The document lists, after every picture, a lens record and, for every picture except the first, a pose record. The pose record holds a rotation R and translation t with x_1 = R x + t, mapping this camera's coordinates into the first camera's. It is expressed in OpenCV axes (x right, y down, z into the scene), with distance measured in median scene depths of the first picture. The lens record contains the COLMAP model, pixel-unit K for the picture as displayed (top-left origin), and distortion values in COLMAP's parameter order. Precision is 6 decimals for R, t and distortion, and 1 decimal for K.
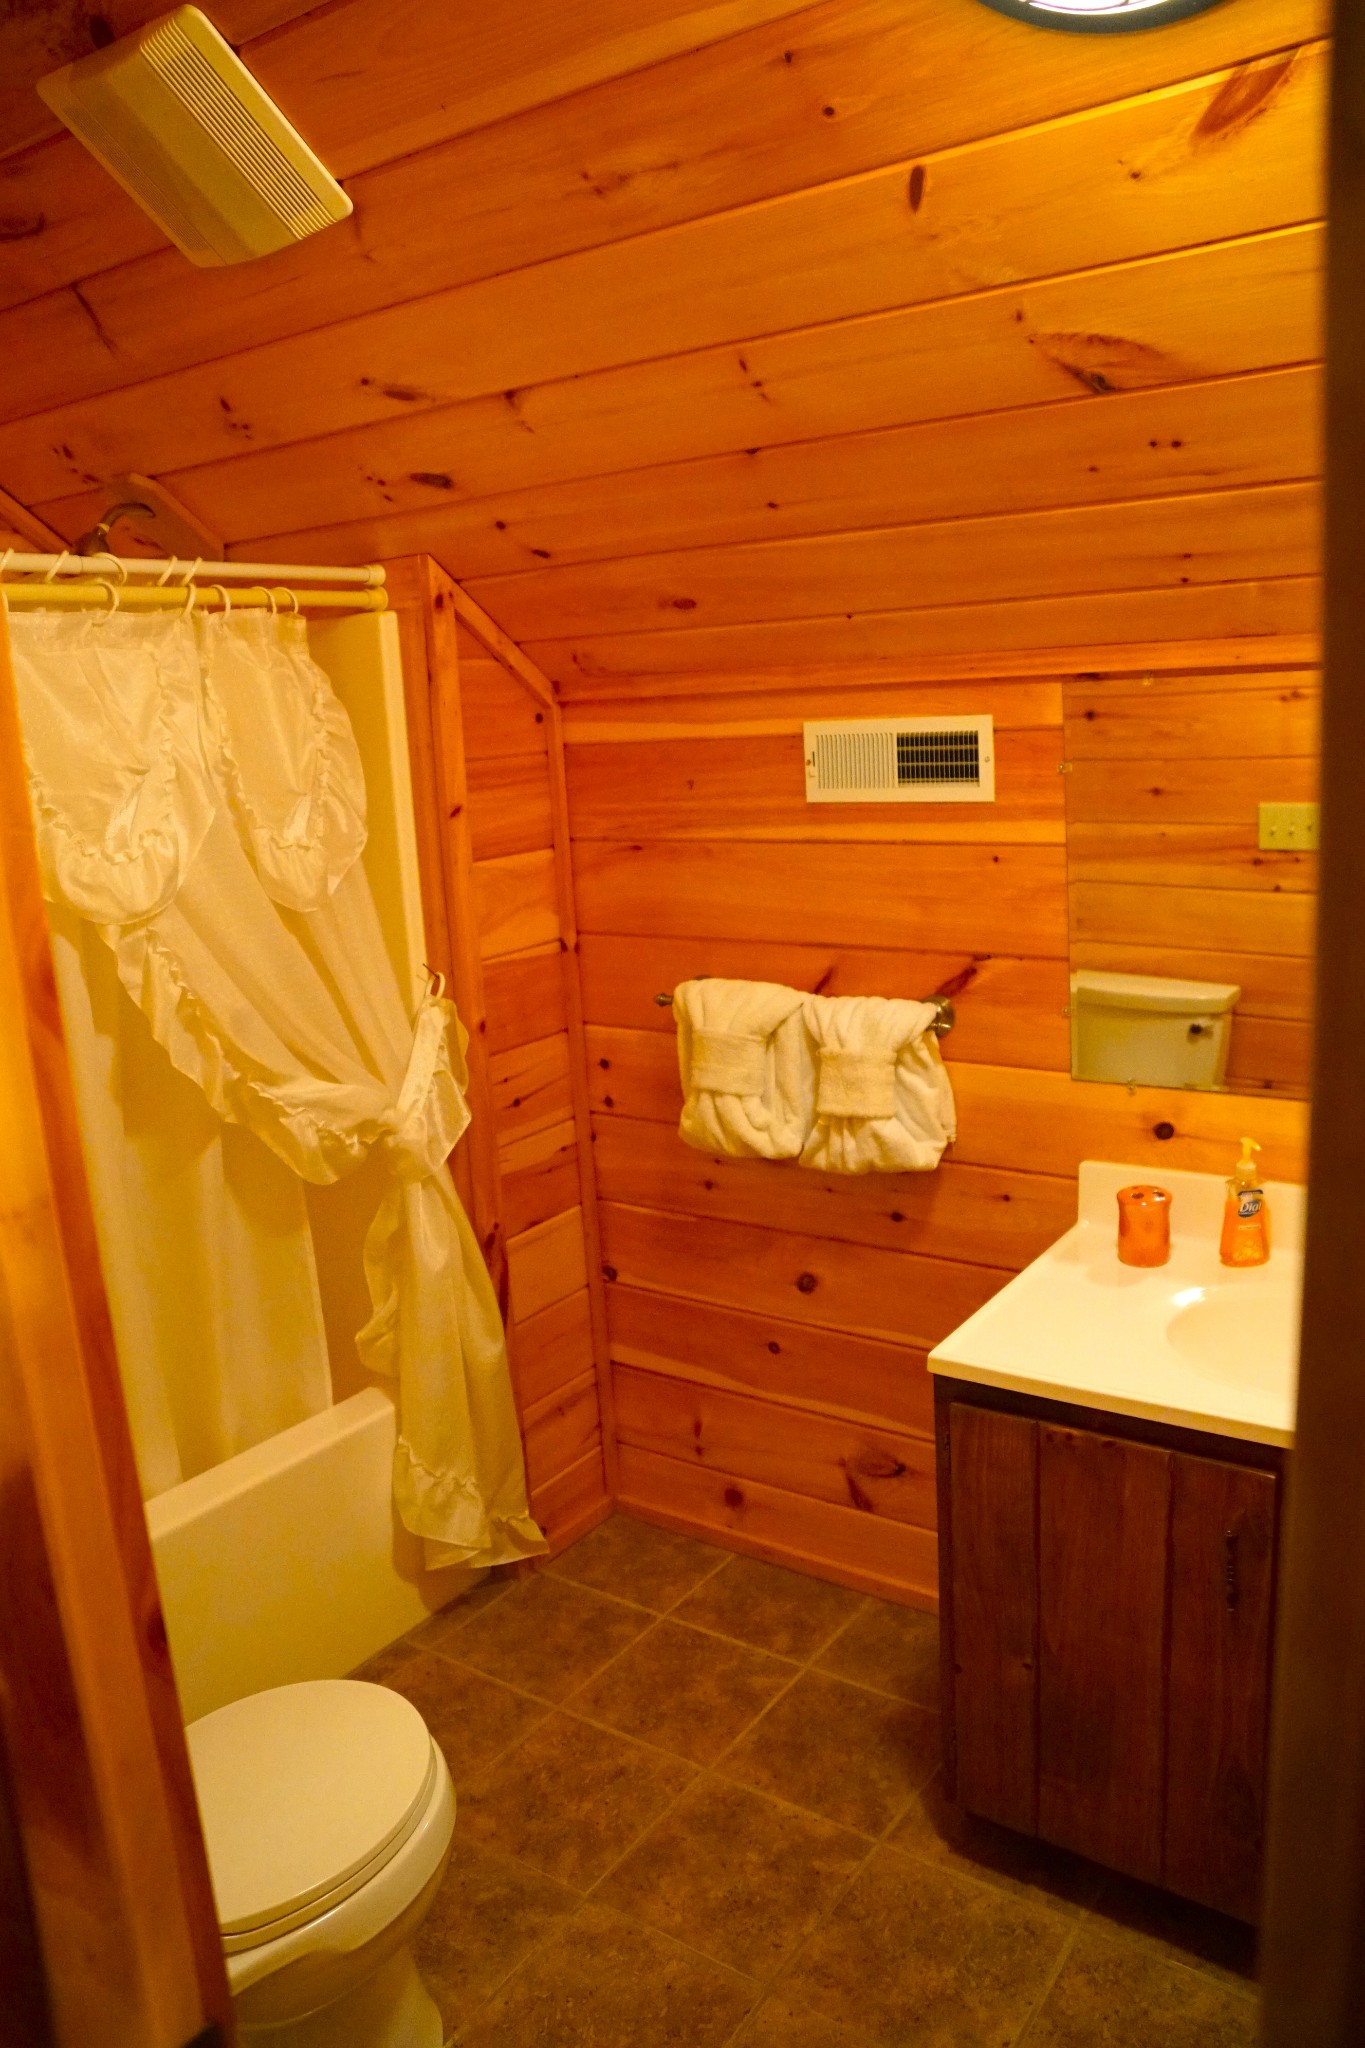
lens RADIAL K [[1516.4, 0, 682.5], [0, 1516.4, 1024.0], [0, 0, 1]] dist [-0.169082, 0.150336]
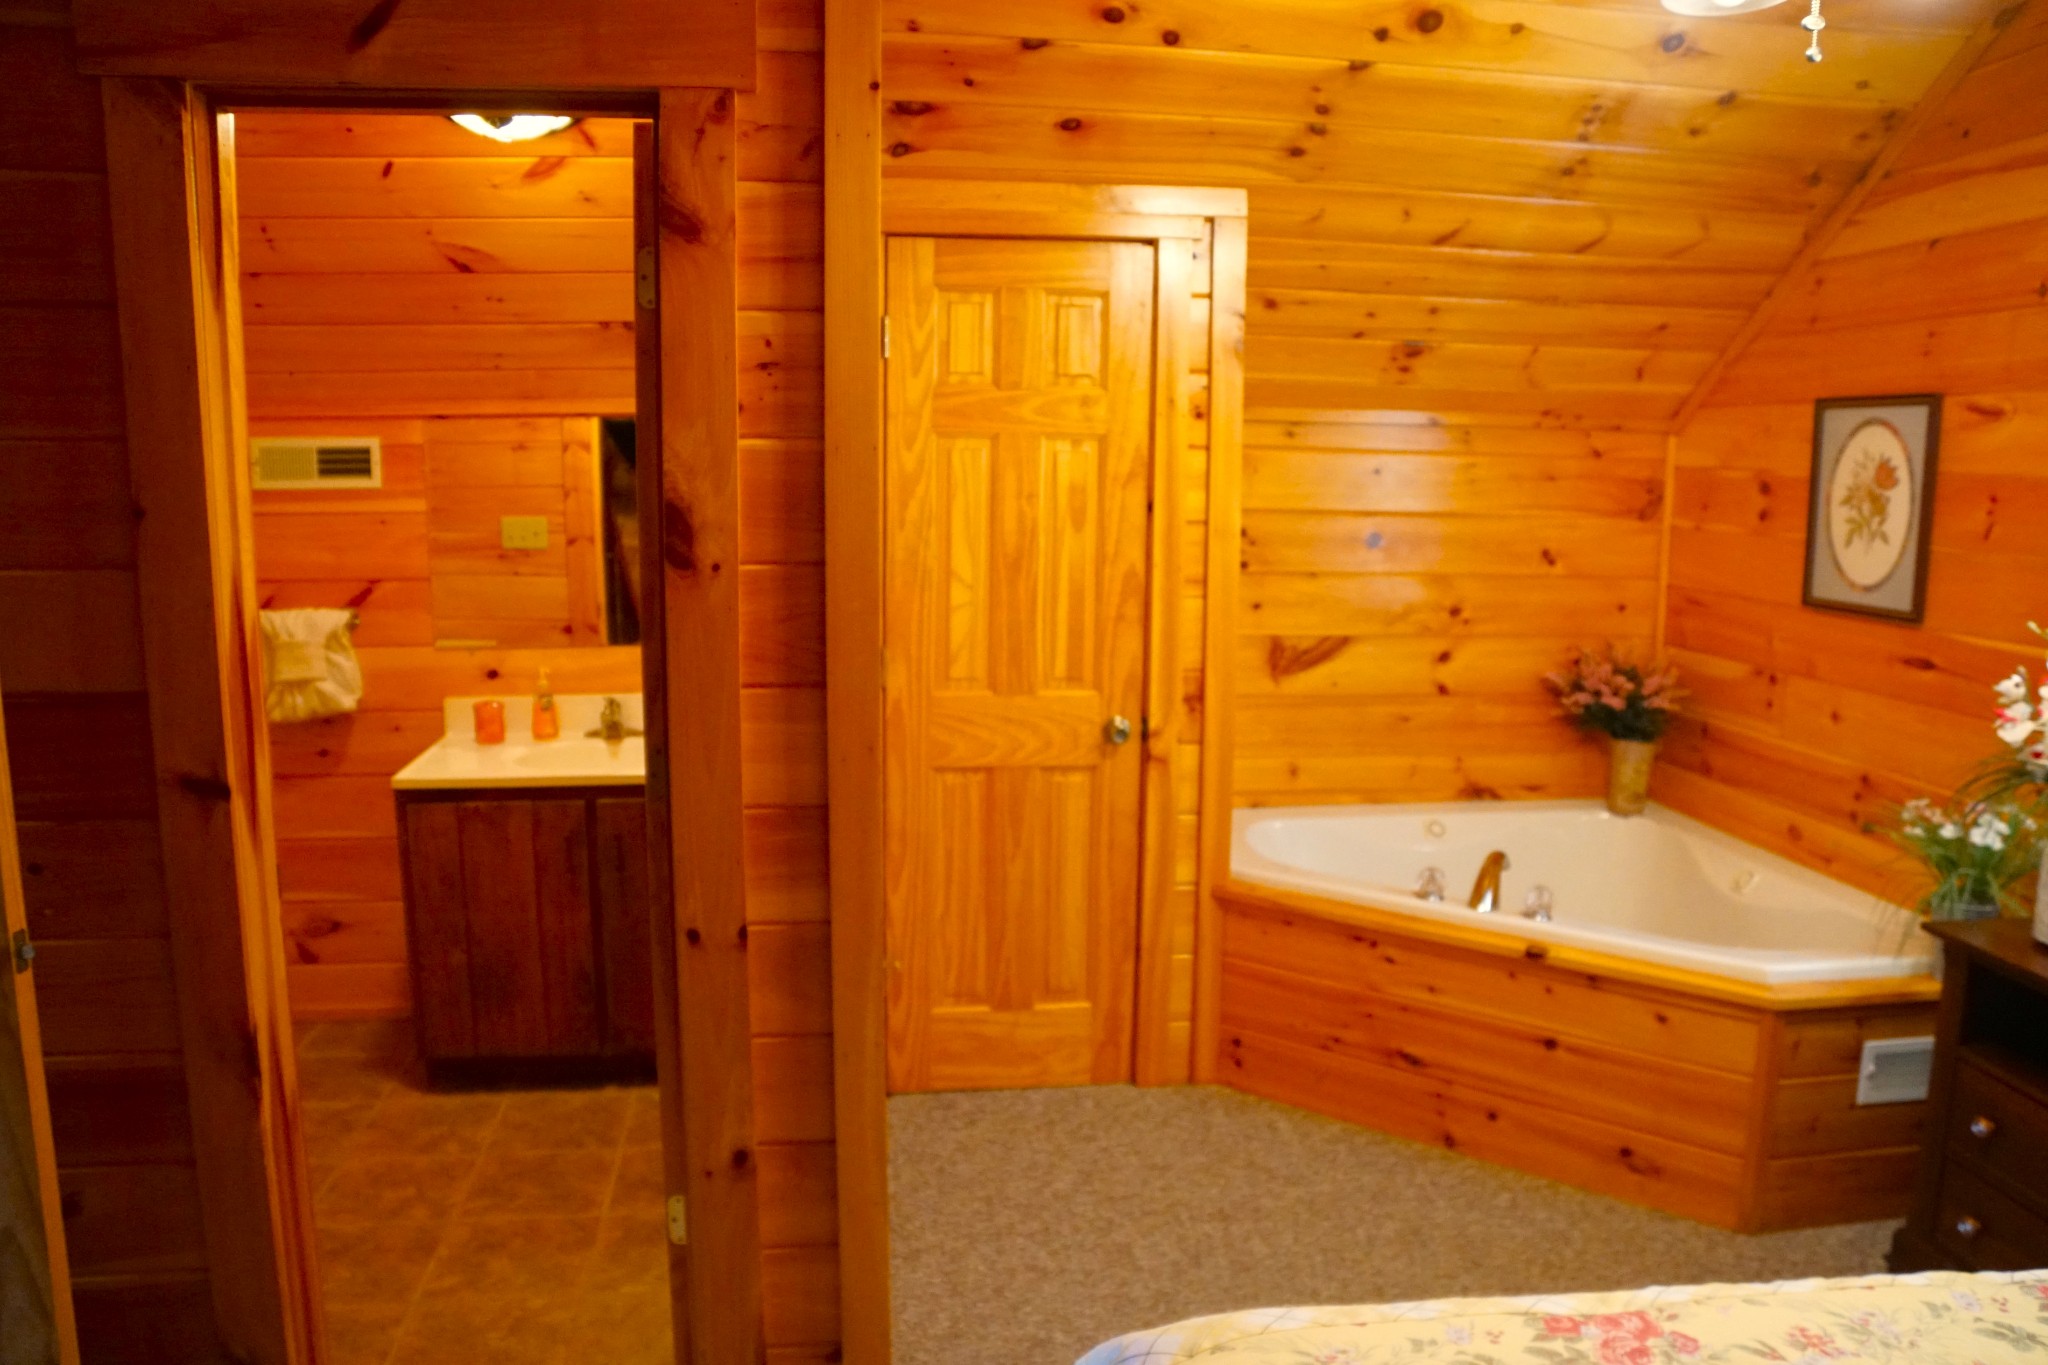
lens RADIAL K [[1516.4, 0, 1024.0], [0, 1516.4, 682.5], [0, 0, 1]] dist [-0.169082, 0.150336]
pose [[0.729162, -0.040570, 0.683138, -0.418822], [0.096929, 0.994300, -0.044410, 0.219744], [-0.677442, 0.098598, 0.728938, -0.702957]]
